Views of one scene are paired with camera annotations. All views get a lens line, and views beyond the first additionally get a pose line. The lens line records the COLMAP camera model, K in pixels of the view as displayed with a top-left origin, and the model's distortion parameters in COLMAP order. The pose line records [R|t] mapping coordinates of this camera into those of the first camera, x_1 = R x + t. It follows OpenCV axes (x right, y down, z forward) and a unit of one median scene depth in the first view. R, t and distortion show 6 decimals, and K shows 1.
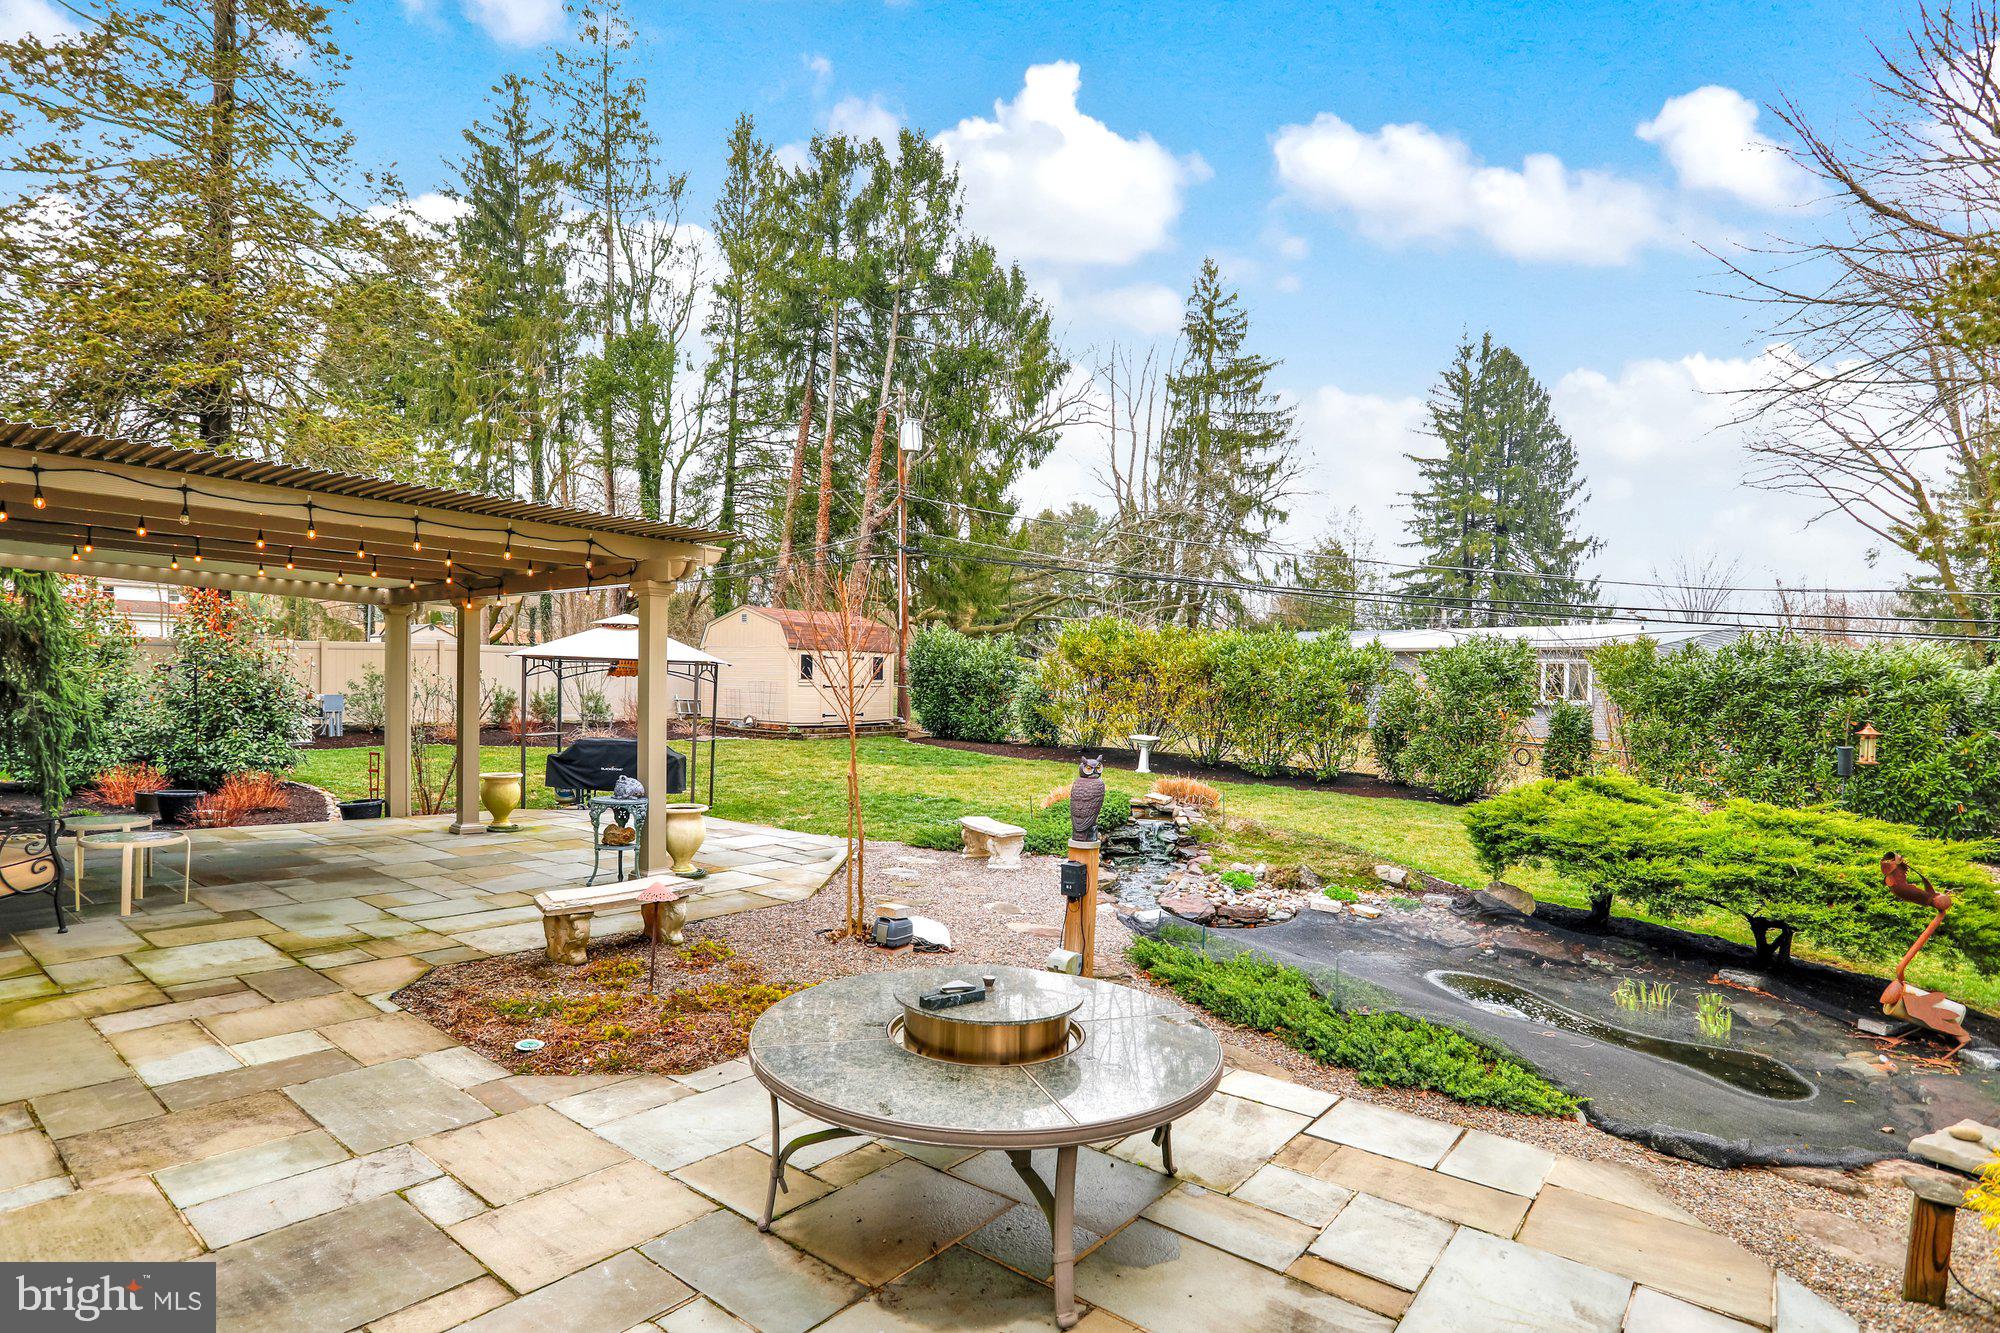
lens RADIAL K [[996.4, 0, 989.8], [0, 996.4, 673.6], [0, 0, 1]] dist [-0.074252, 0.037117]
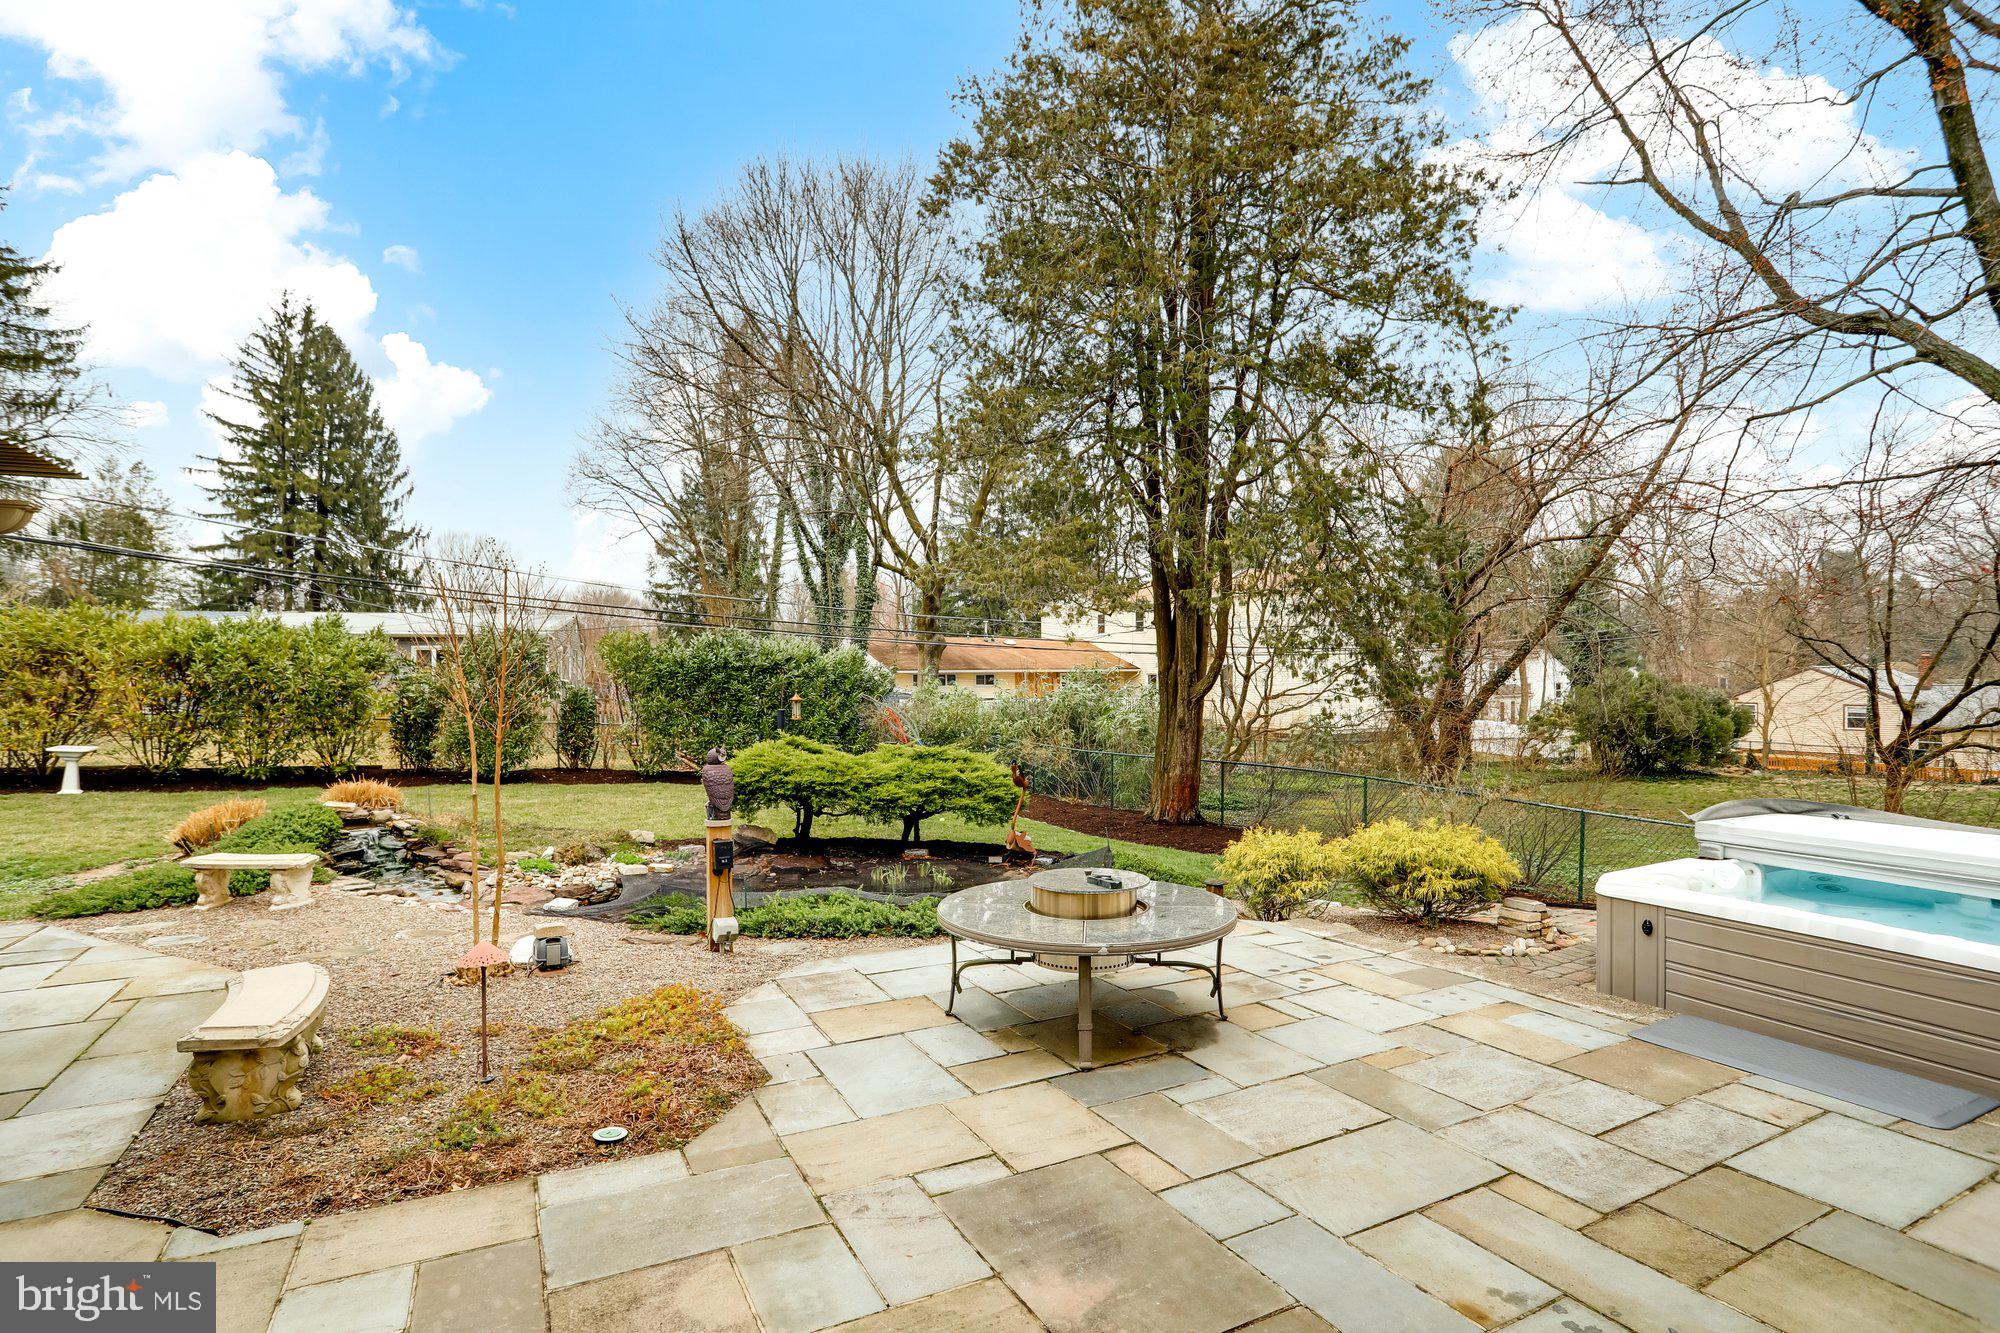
lens RADIAL K [[975.2, 0, 940.5], [0, 975.2, 658.3], [0, 0, 1]] dist [-0.071795, 0.035916]
pose [[0.447464, -0.010025, 0.894246, -0.183293], [0.007977, 0.999942, 0.007219, -0.005627], [-0.894266, 0.003904, 0.447519, 0.063839]]
